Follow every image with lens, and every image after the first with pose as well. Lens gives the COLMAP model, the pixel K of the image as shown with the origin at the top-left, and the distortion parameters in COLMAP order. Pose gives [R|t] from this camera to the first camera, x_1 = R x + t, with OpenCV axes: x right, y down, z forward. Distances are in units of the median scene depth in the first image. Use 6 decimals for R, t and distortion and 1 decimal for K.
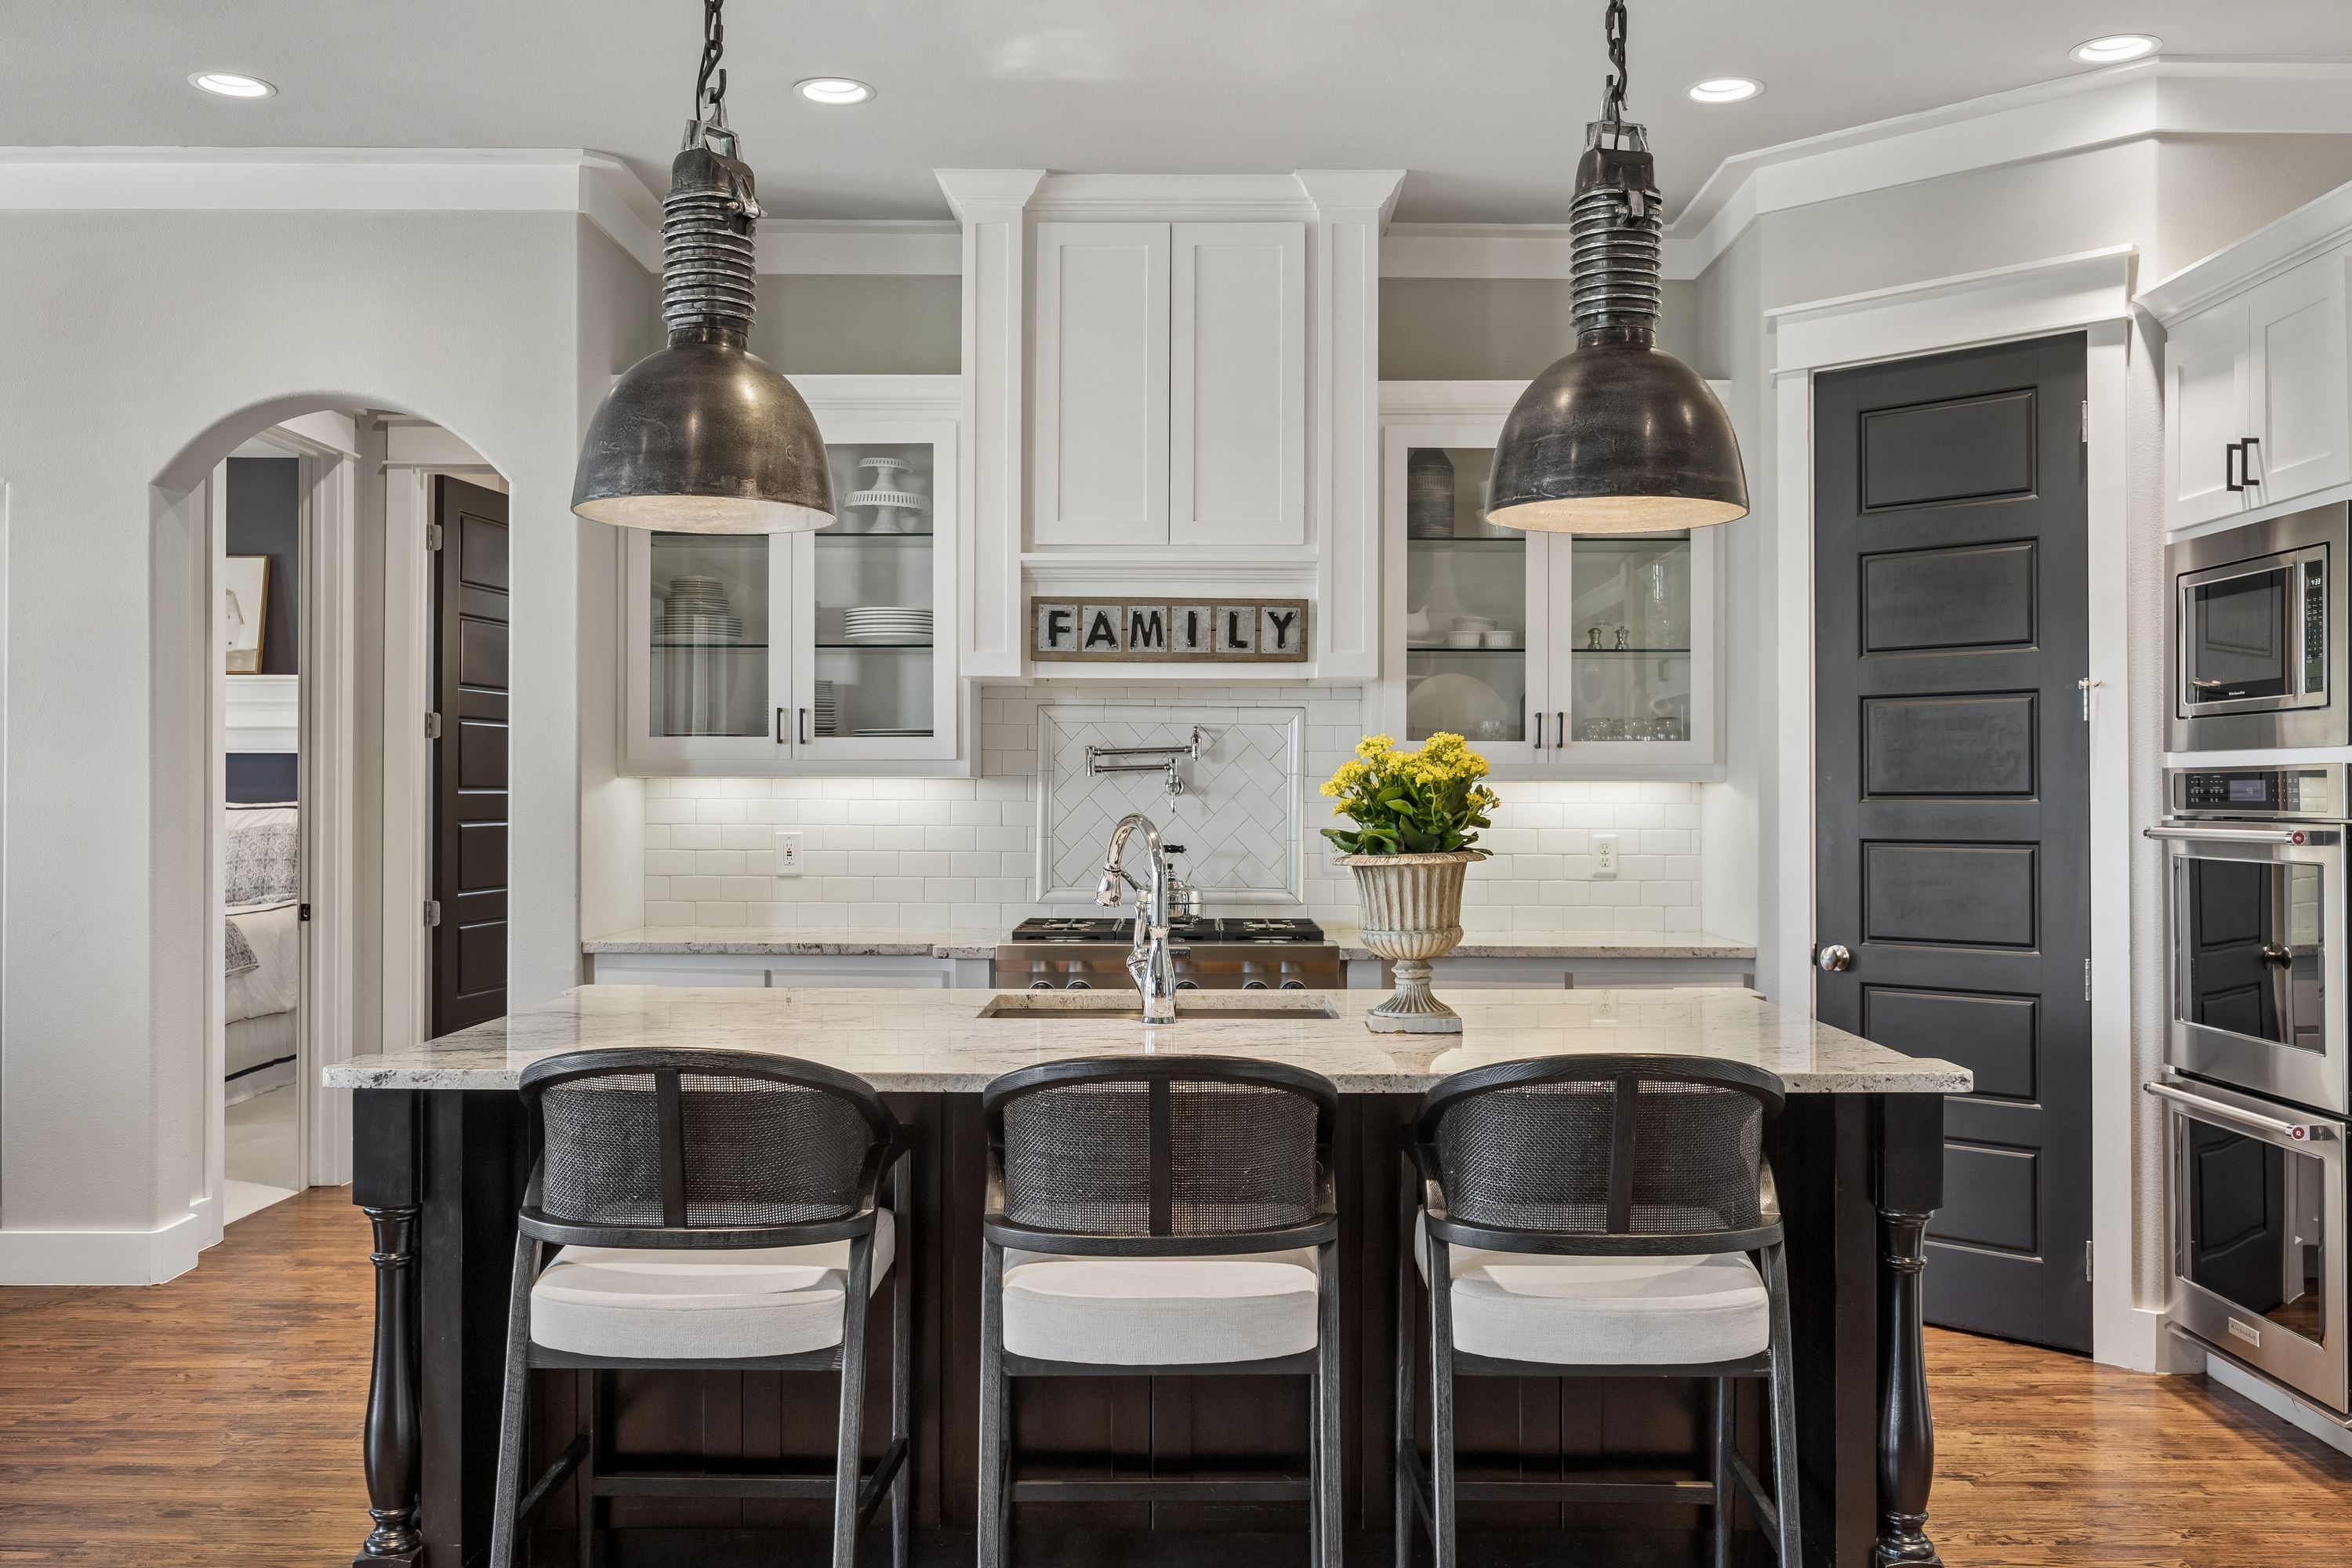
lens RADIAL K [[2060.6, 0, 1174.6], [0, 2060.6, 775.7], [0, 0, 1]] dist [0.011124, -0.016133]
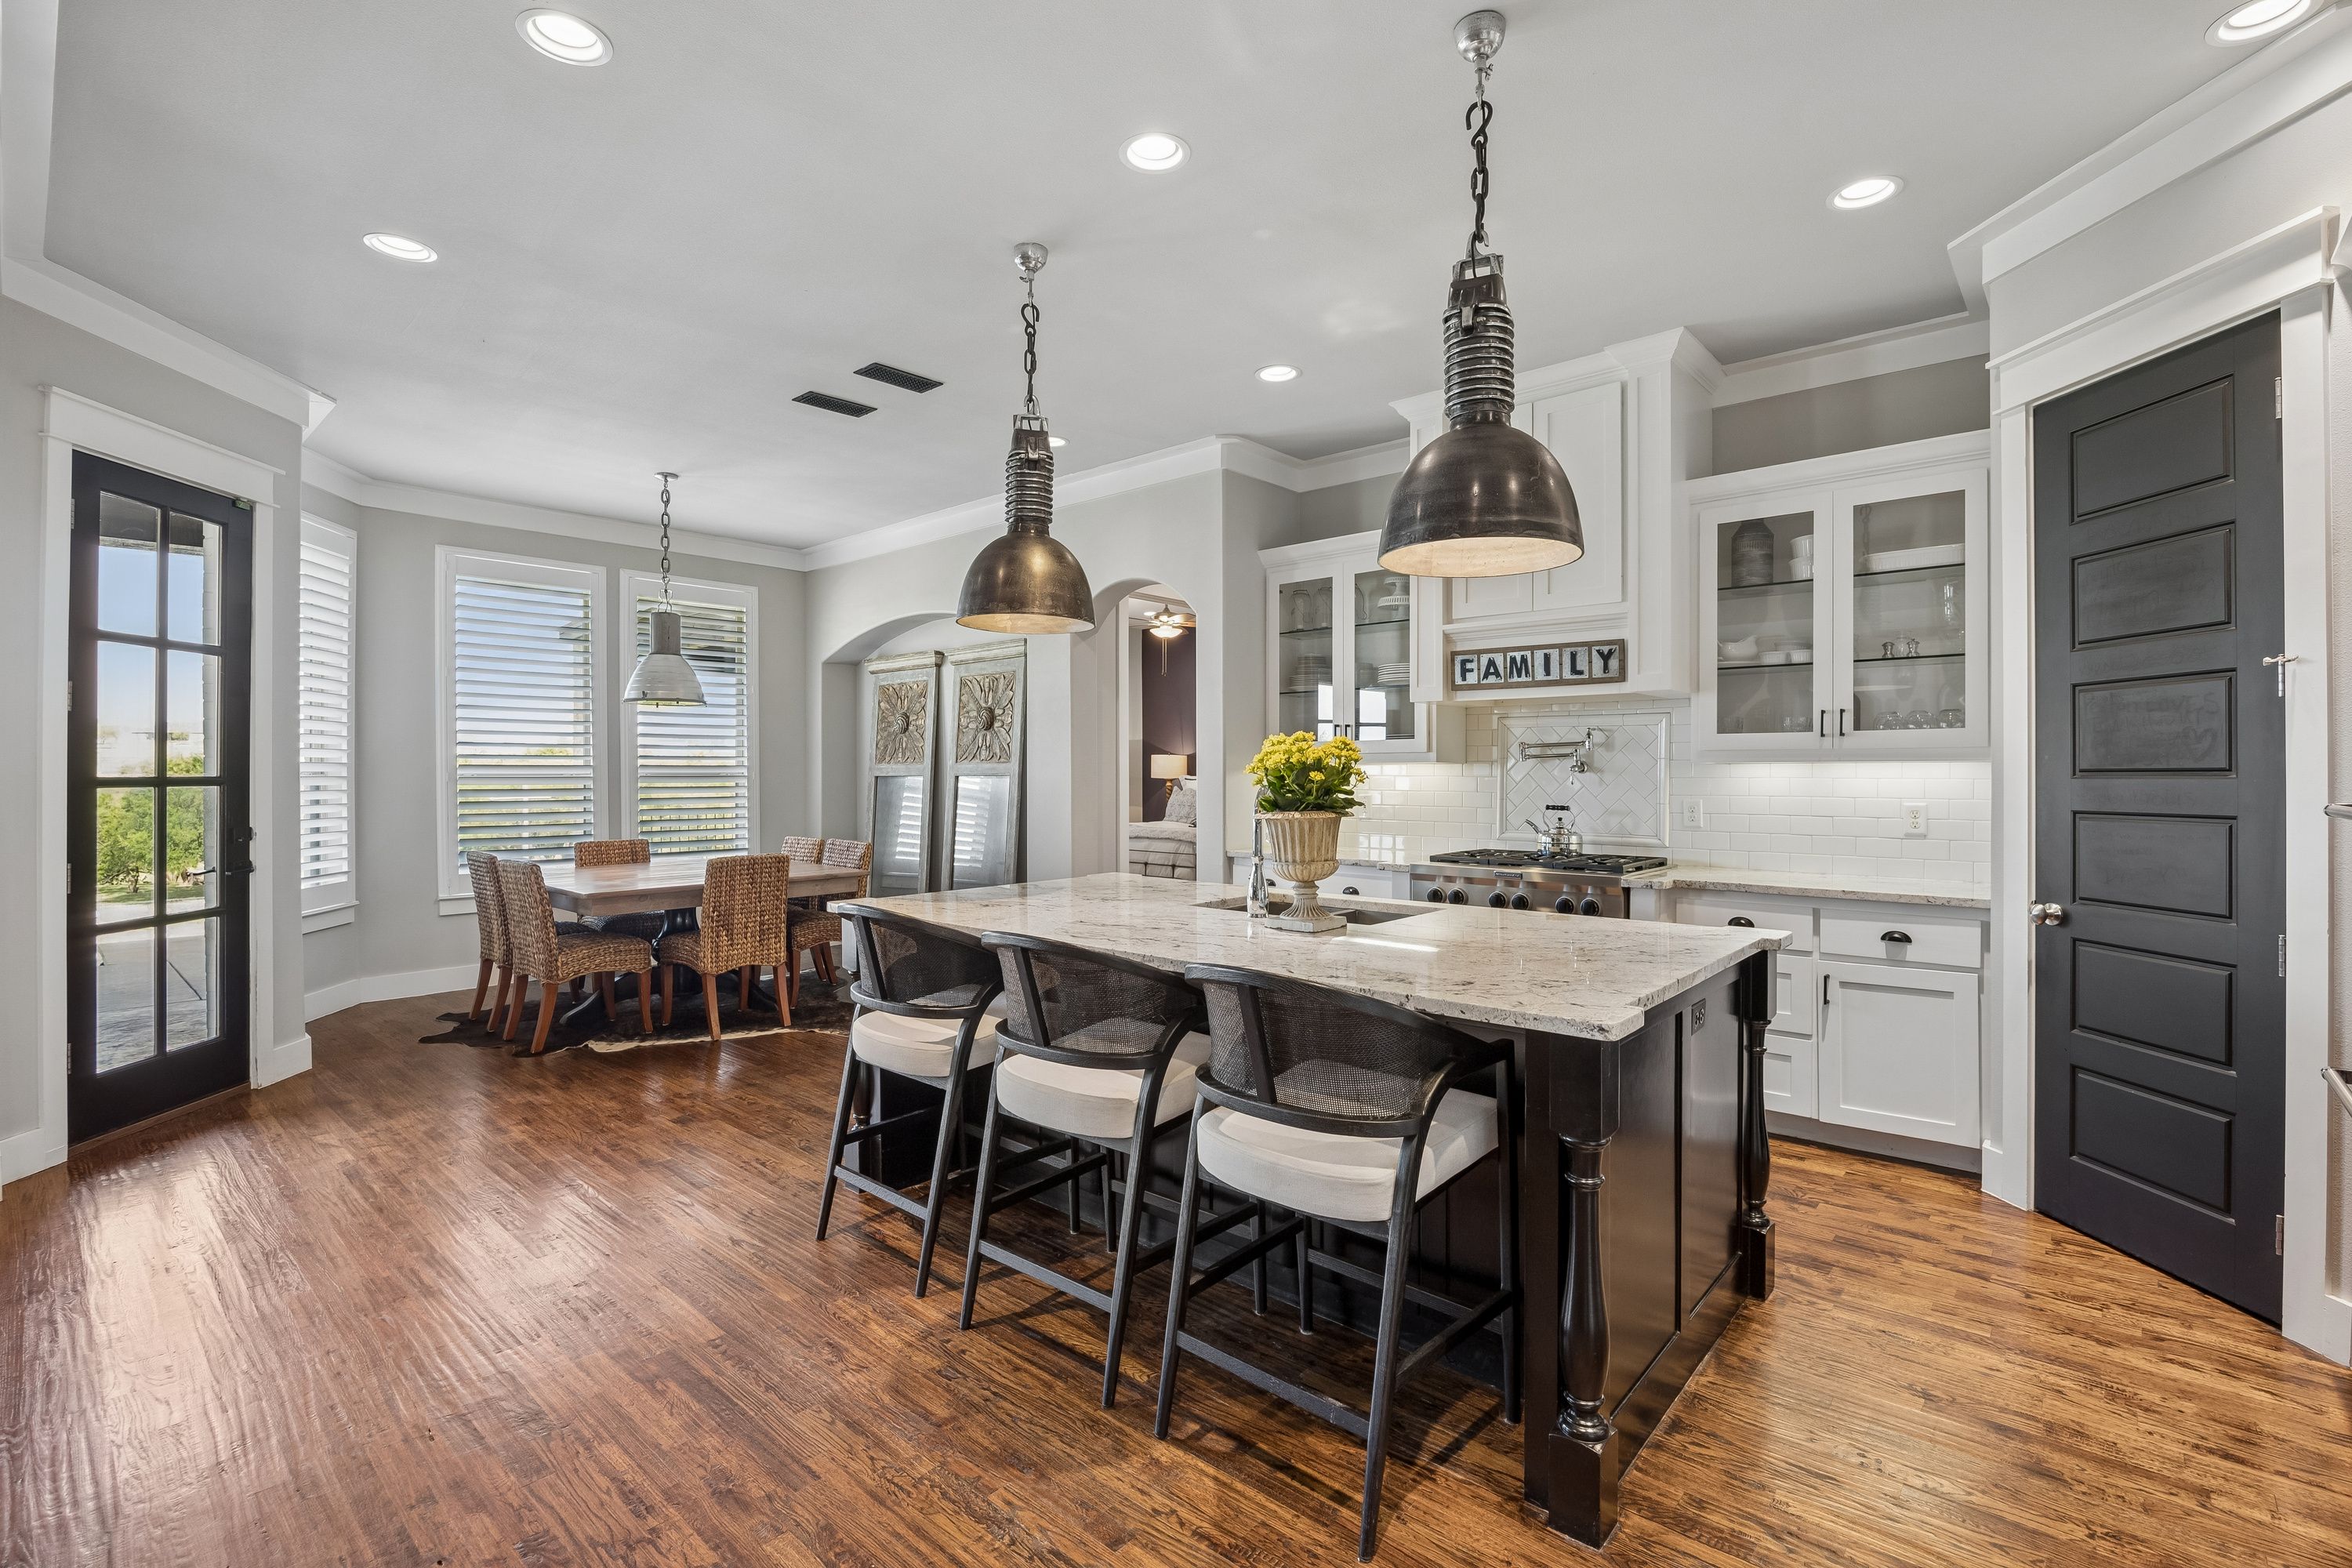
lens RADIAL K [[1058.7, 0, 1193.9], [0, 1058.7, 772.8], [0, 0, 1]] dist [-0.008240, -0.000001]
pose [[0.760666, -0.002485, -0.649139, 0.319822], [0.008333, 0.999948, 0.005936, 0.002304], [0.649090, -0.009924, 0.760647, 0.232680]]
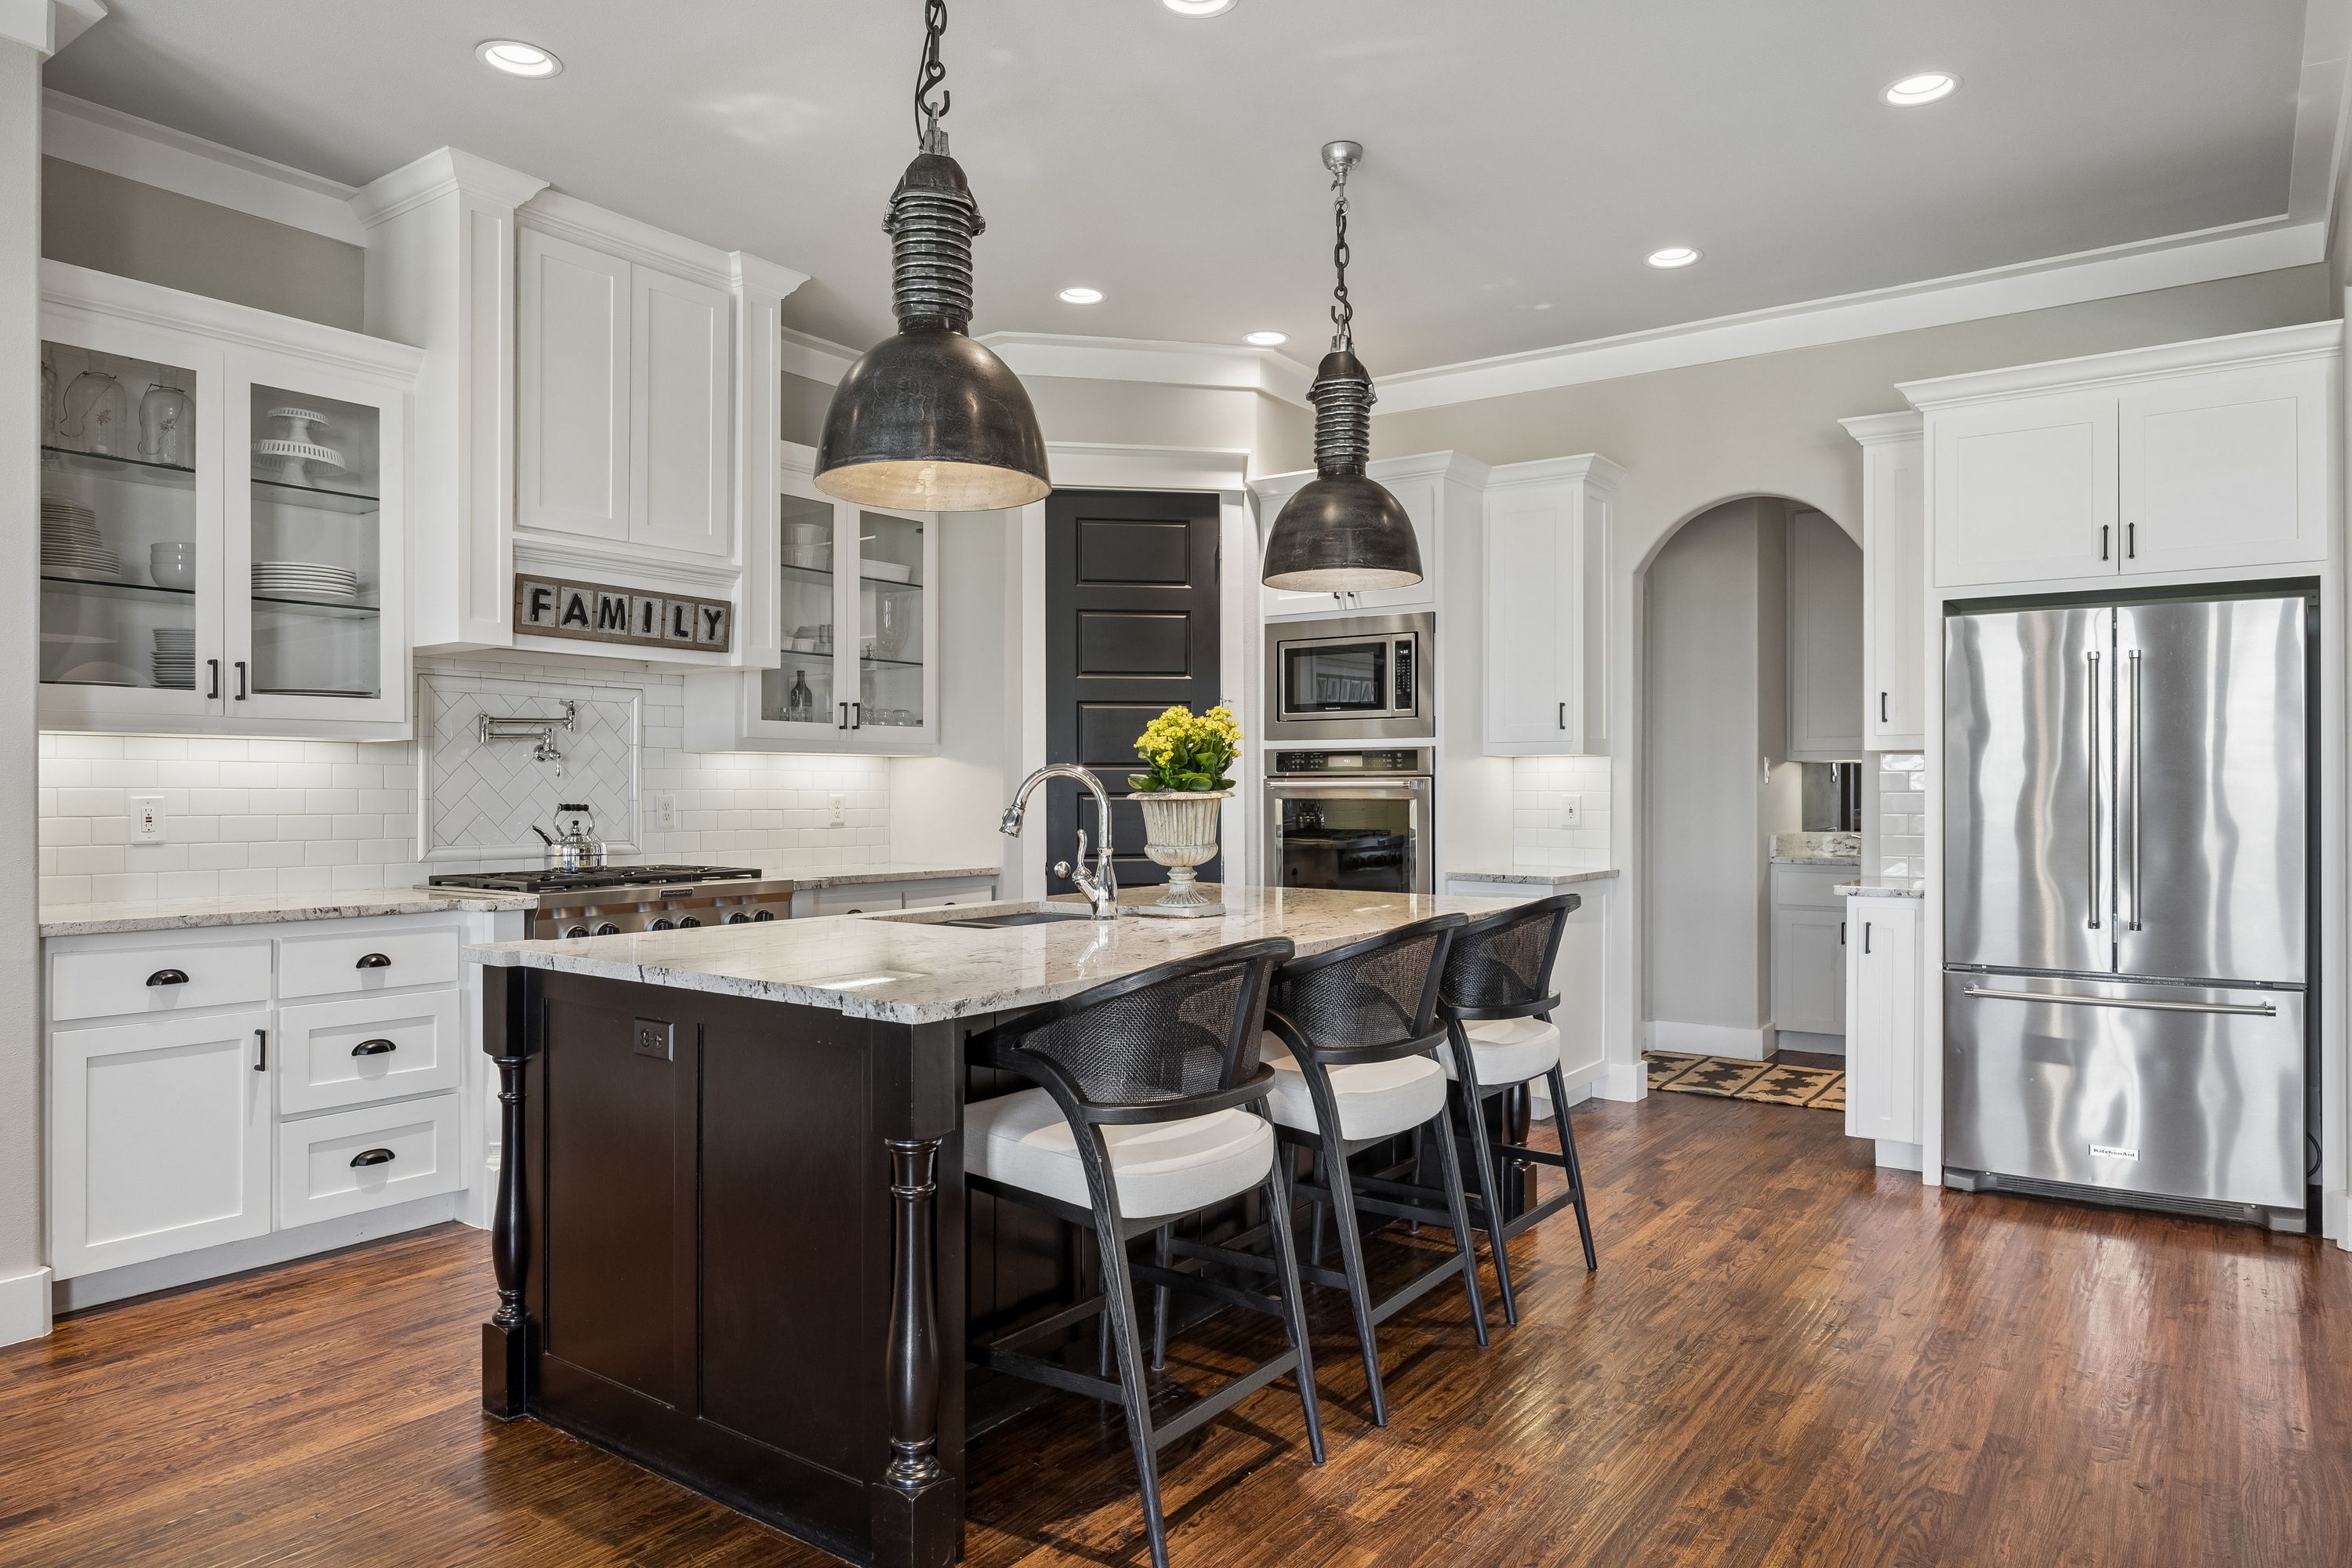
lens RADIAL K [[1484.7, 0, 1177.6], [0, 1484.7, 786.1], [0, 0, 1]] dist [-0.003068, 0.002888]
pose [[0.577096, -0.000010, 0.816676, -0.505558], [-0.006211, 0.999971, 0.004402, 0.018838], [-0.816653, -0.007613, 0.577079, 0.272022]]
